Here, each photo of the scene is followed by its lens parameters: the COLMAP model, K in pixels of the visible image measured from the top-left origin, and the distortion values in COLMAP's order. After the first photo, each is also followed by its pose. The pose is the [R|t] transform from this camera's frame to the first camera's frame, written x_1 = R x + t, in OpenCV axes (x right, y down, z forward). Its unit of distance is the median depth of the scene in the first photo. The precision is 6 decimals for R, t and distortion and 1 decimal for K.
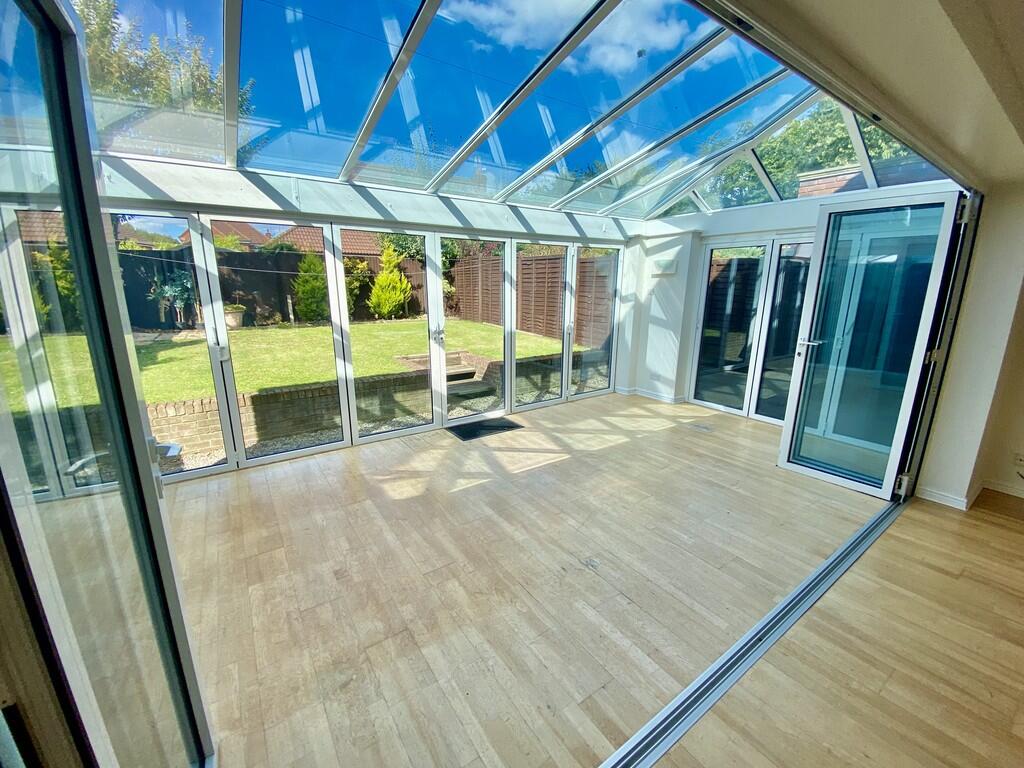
lens RADIAL K [[411.2, 0, 512.0], [0, 411.2, 384.0], [0, 0, 1]] dist [0.002249, -0.011938]
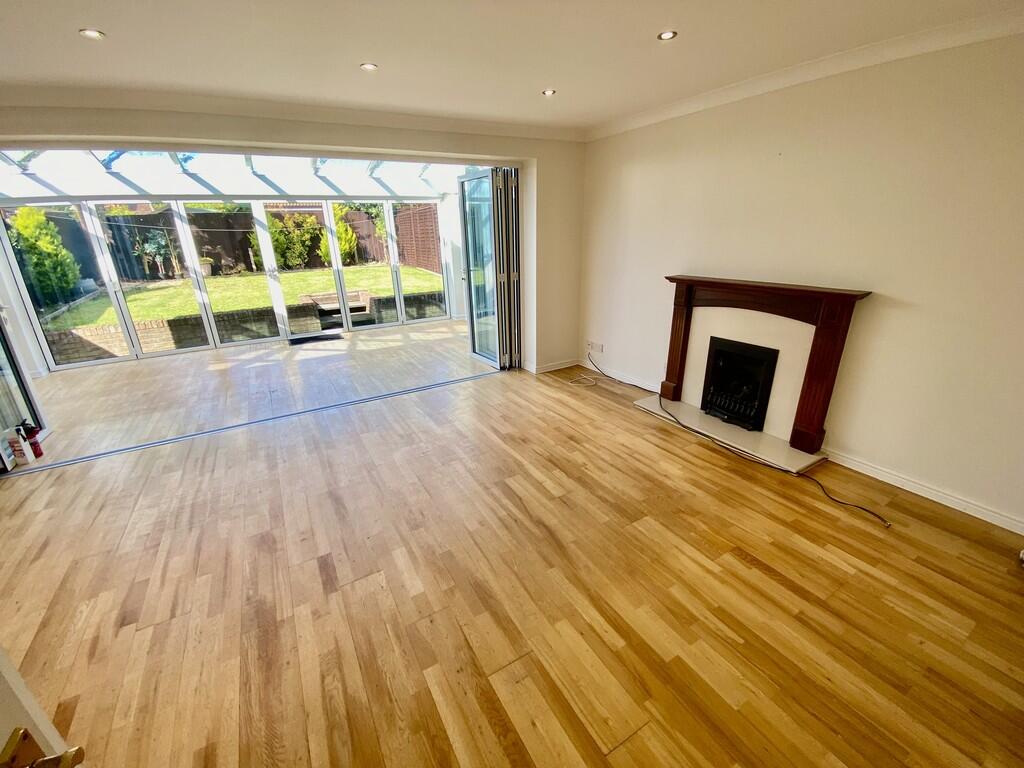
lens RADIAL K [[419.3, 0, 512.0], [0, 419.3, 384.0], [0, 0, 1]] dist [0.016826, -0.017296]
pose [[0.995463, -0.004276, -0.095050, 0.962110], [0.015347, 0.993125, 0.116052, 0.131114], [0.093900, -0.116984, 0.988685, -0.521911]]
